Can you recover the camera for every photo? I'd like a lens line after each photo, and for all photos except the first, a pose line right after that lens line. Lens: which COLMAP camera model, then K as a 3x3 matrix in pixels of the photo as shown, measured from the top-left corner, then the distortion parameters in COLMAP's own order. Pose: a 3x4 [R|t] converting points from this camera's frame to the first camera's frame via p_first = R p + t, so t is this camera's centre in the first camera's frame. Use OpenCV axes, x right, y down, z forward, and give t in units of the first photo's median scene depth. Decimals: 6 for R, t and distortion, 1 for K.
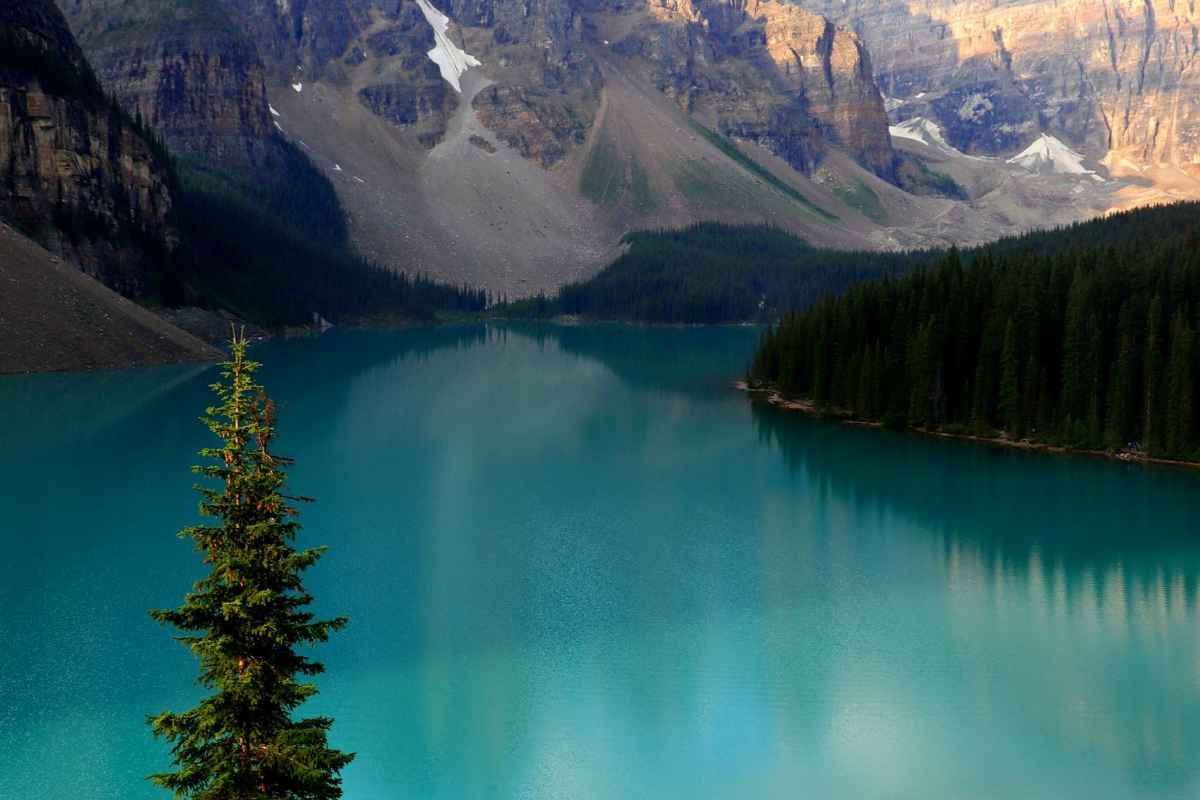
lens RADIAL K [[1395.9, 0, 600.0], [0, 1395.9, 400.0], [0, 0, 1]] dist [-0.138411, 0.062906]
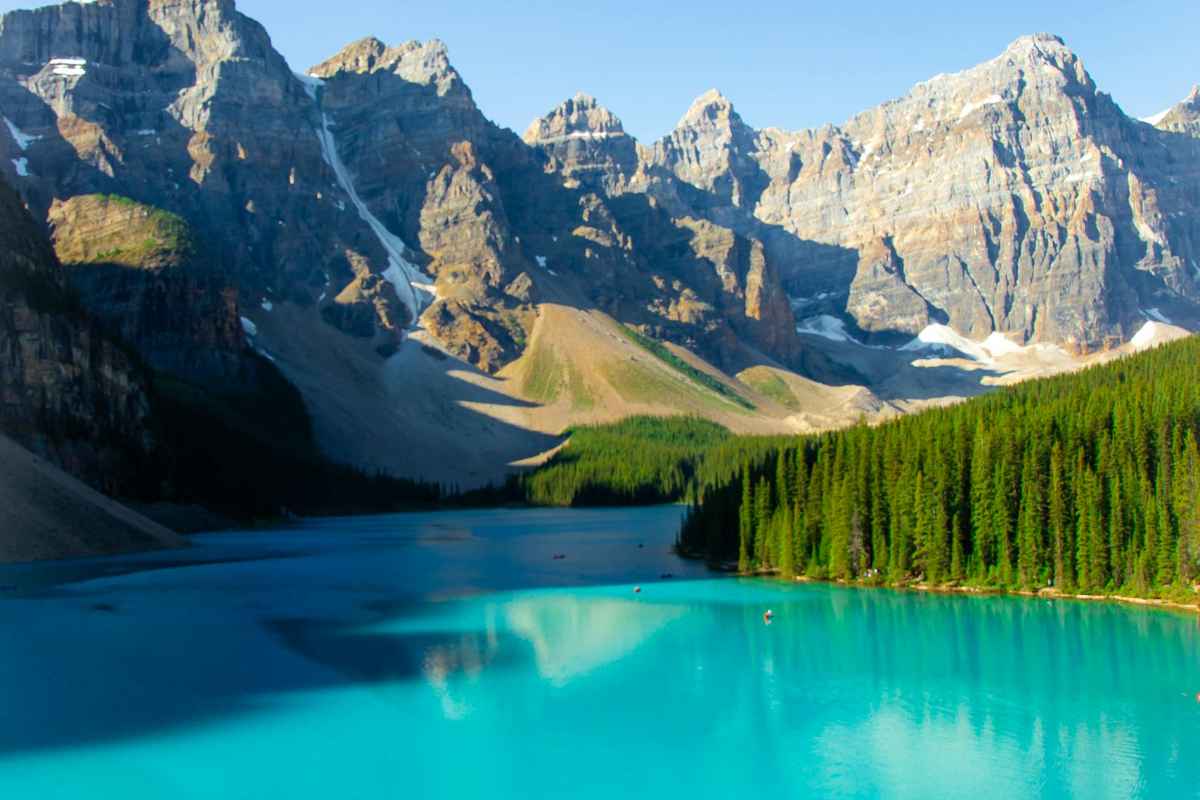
lens RADIAL K [[1256.2, 0, 562.6], [0, 1256.2, 357.4], [0, 0, 1]] dist [-0.108875, 0.018869]
pose [[0.999228, -0.035162, 0.017536, 0.000998], [0.037699, 0.983725, -0.175683, 0.001336], [-0.011073, 0.176208, 0.984291, 0.004869]]
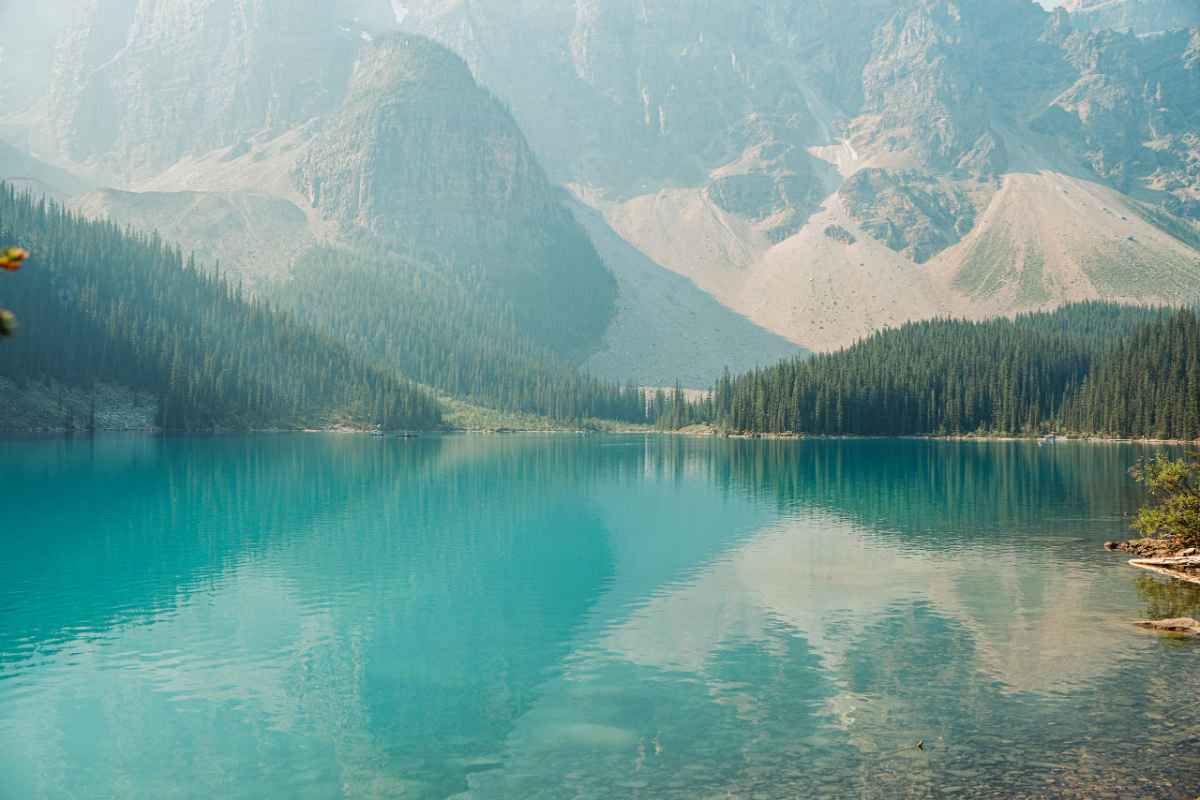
lens RADIAL K [[1174.0, 0, 600.0], [0, 1174.0, 400.0], [0, 0, 1]] dist [-0.075563, 0.214916]
pose [[0.909996, -0.000628, -0.414616, 0.081800], [-0.039721, 0.995267, -0.088689, -0.017348], [0.412709, 0.097176, 0.905664, 0.329365]]
